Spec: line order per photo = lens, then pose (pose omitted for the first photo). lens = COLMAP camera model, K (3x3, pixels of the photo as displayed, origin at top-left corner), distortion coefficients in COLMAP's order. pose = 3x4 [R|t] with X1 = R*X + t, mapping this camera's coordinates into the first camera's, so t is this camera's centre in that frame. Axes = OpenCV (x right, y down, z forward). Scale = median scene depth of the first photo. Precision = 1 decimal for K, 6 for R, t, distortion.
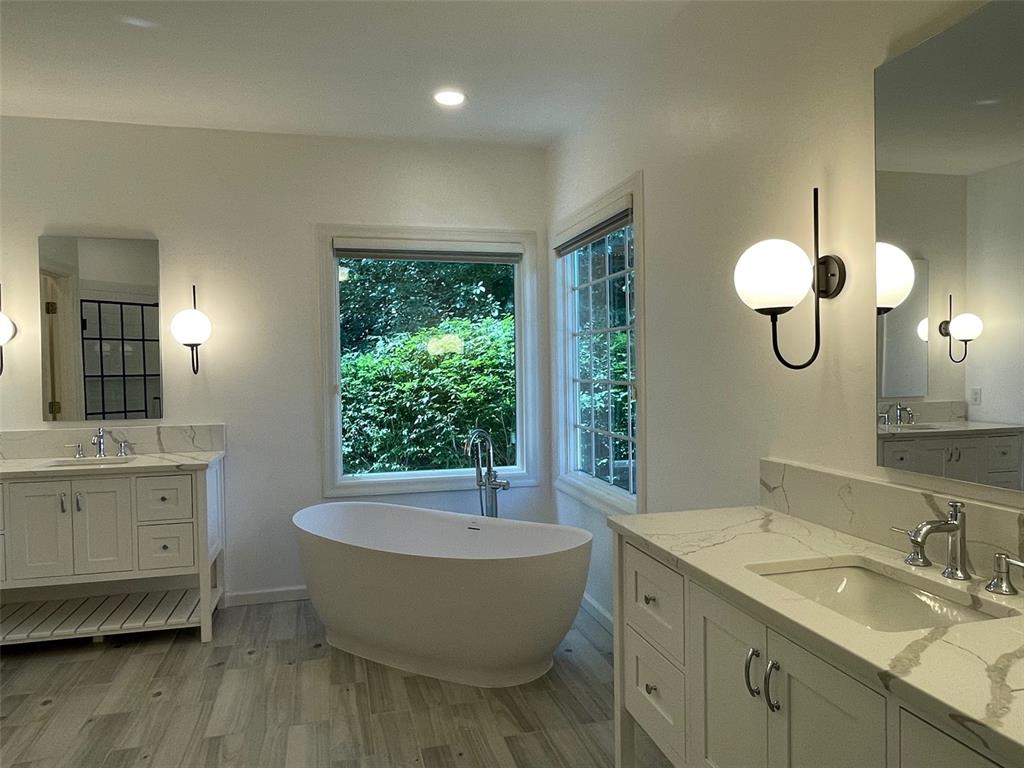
lens RADIAL K [[687.6, 0, 512.1], [0, 687.6, 383.7], [0, 0, 1]] dist [0.000109, 0.000000]
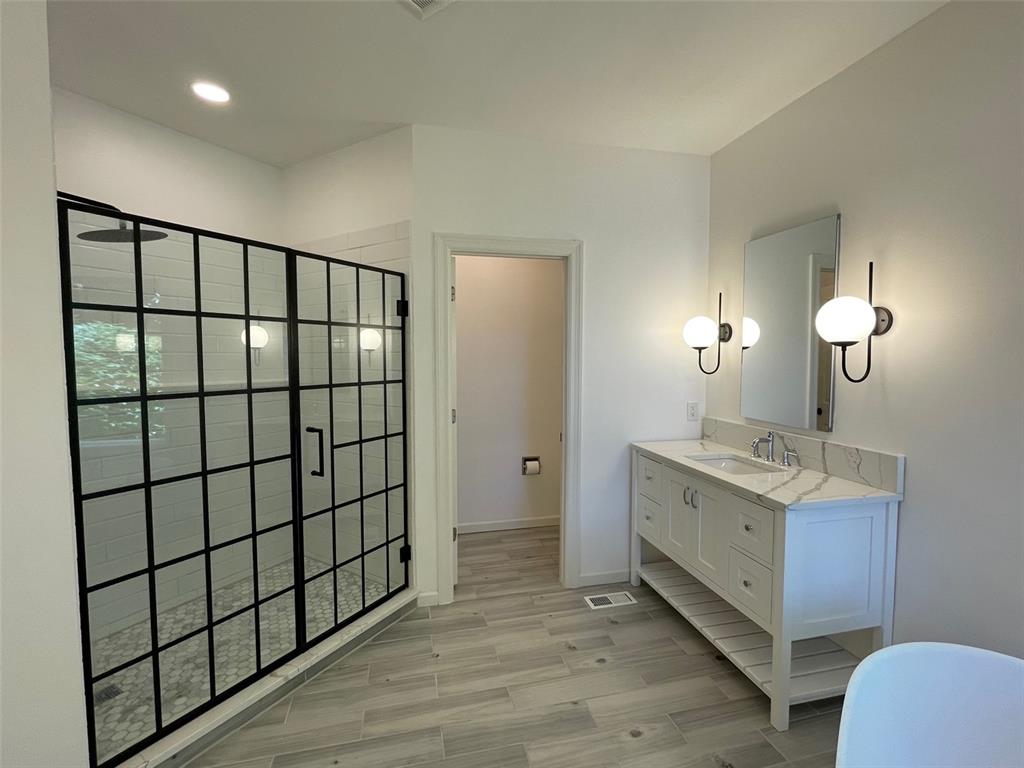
lens RADIAL K [[461.4, 0, 512.3], [0, 461.4, 384.3], [0, 0, 1]] dist [-0.003233, -0.000191]
pose [[-0.018952, 0.071141, -0.997286, 0.055112], [-0.025301, 0.997112, 0.071609, -0.043275], [0.999500, 0.026590, -0.017097, 0.725901]]
